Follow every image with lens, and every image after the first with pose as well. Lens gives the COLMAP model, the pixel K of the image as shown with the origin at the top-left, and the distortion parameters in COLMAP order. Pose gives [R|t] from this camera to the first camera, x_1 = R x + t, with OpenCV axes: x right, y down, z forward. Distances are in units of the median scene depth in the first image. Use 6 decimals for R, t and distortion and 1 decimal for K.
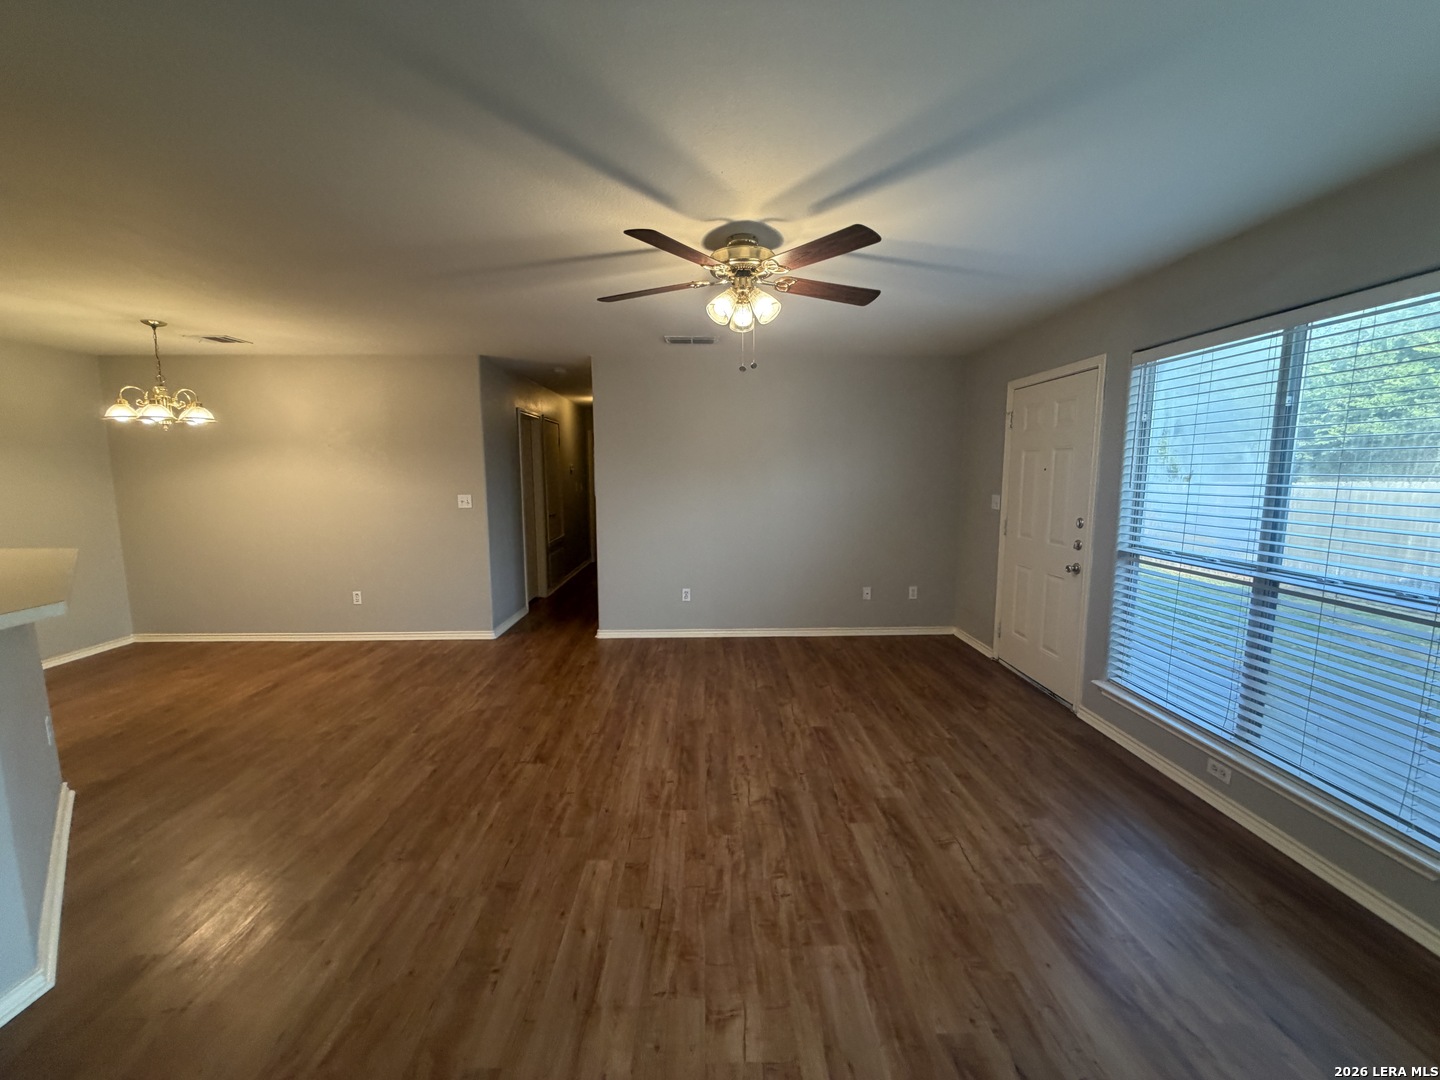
lens RADIAL K [[576.4, 0, 717.3], [0, 576.4, 536.7], [0, 0, 1]] dist [0.000177, 0.000244]
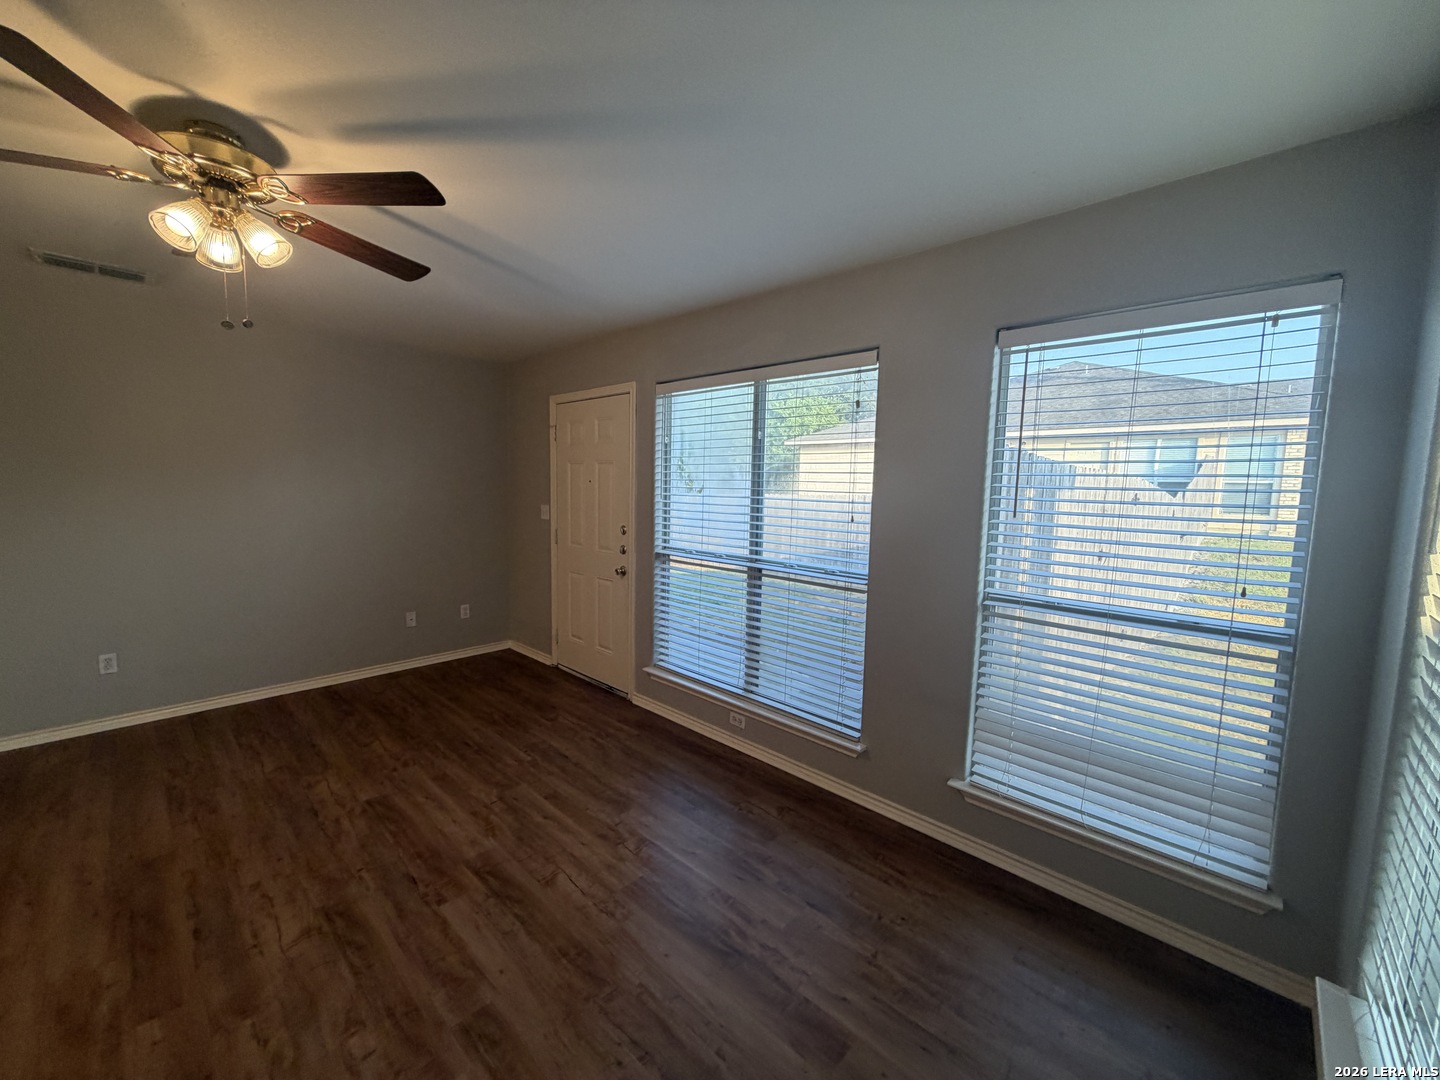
lens RADIAL K [[576.4, 0, 719.7], [0, 576.4, 538.1], [0, 0, 1]] dist [0.000177, 0.000244]
pose [[0.704751, -0.046756, 0.707912, -0.039117], [0.056576, 0.998352, 0.009616, -0.010180], [-0.707195, 0.033273, 0.706235, 0.099504]]
